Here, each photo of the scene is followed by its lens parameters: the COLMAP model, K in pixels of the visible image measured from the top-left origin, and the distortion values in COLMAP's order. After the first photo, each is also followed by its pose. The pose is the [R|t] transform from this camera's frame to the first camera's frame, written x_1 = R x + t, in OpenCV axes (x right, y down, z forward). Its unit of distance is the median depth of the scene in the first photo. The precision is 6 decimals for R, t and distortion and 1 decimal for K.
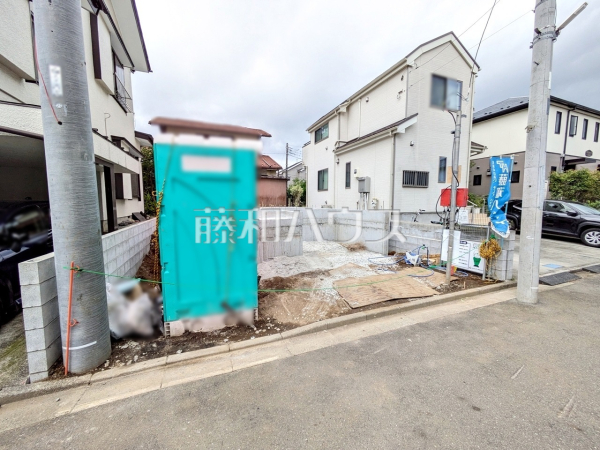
lens RADIAL K [[237.1, 0, 299.8], [0, 237.1, 224.1], [0, 0, 1]] dist [0.001466, 0.001758]
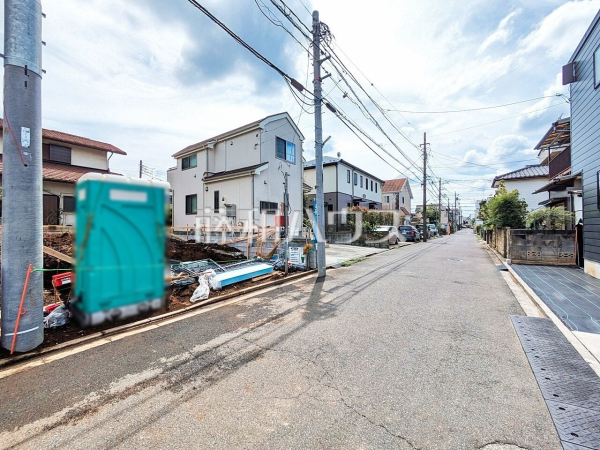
lens RADIAL K [[237.1, 0, 301.3], [0, 237.1, 225.4], [0, 0, 1]] dist [0.001466, 0.001758]
pose [[0.843983, -0.001083, 0.536368, -0.094881], [0.051804, 0.995487, -0.079505, 0.032836], [-0.533862, 0.094887, 0.840231, -0.258985]]
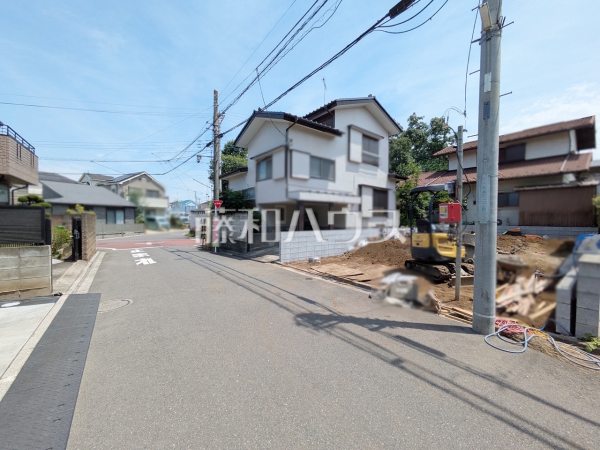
lens RADIAL K [[237.1, 0, 300.3], [0, 237.1, 225.5], [0, 0, 1]] dist [0.001466, 0.001758]
pose [[0.269238, 0.024251, -0.962768, 0.753024], [-0.091083, 0.995843, -0.000387, 0.002108], [0.958757, 0.087796, 0.270328, 0.051456]]
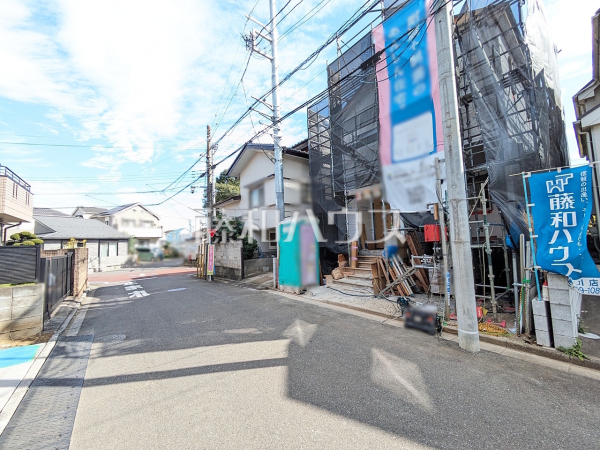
lens RADIAL K [[237.1, 0, 301.0], [0, 237.1, 225.9], [0, 0, 1]] dist [0.001466, 0.001758]
pose [[0.288215, -0.076938, -0.954470, 0.783702], [-0.044442, 0.994618, -0.093594, -0.008937], [0.956534, 0.069393, 0.283245, 0.057006]]
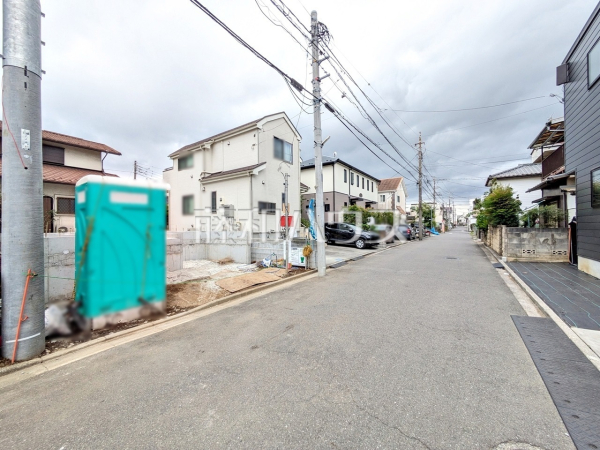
lens RADIAL K [[237.1, 0, 301.6], [0, 237.1, 225.4], [0, 0, 1]] dist [0.001466, 0.001758]
pose [[0.833924, -0.009507, 0.551798, -0.107568], [0.061451, 0.995234, -0.075722, 0.028148], [-0.548448, 0.097055, 0.830533, -0.250611]]
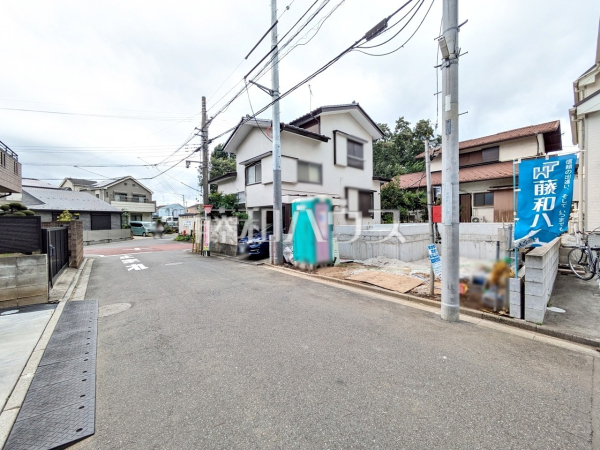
lens RADIAL K [[237.1, 0, 301.7], [0, 237.1, 226.3], [0, 0, 1]] dist [0.001466, 0.001758]
pose [[0.315481, 0.016393, -0.948790, 0.799122], [-0.069625, 0.997556, -0.005916, -0.004571], [0.946374, 0.067926, 0.315851, 0.041176]]
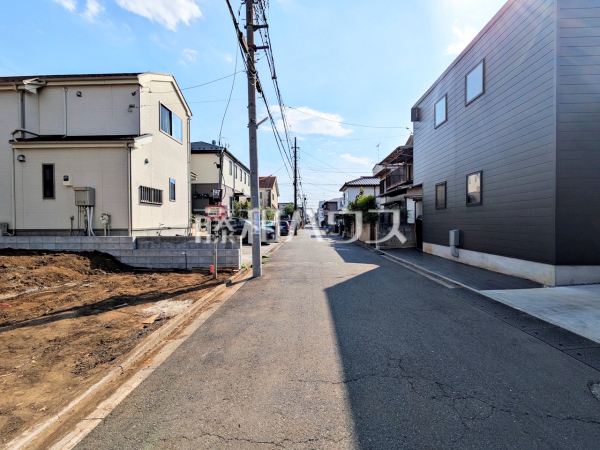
lens RADIAL K [[237.1, 0, 300.8], [0, 237.1, 225.6], [0, 0, 1]] dist [0.001466, 0.001758]
pose [[0.405868, -0.017198, 0.913770, -0.204010], [0.086235, 0.996083, -0.019555, 0.015229], [-0.909854, 0.086736, 0.405762, 0.008844]]
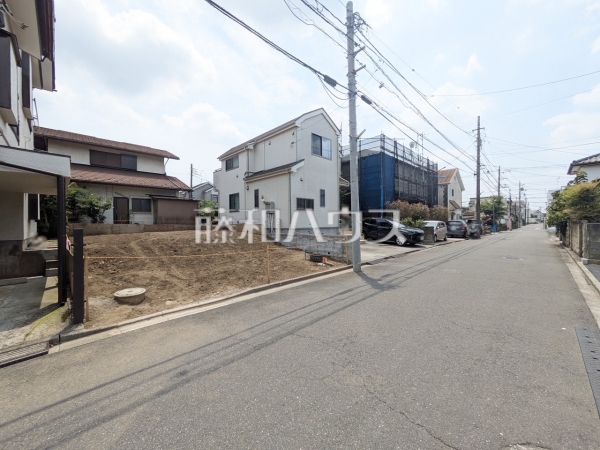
lens RADIAL K [[237.1, 0, 299.0], [0, 237.1, 225.9], [0, 0, 1]] dist [0.001466, 0.001758]
pose [[0.924048, -0.015791, 0.381951, -0.088605], [0.046138, 0.996450, -0.070425, 0.037656], [-0.379483, 0.082698, 0.921495, -0.282872]]
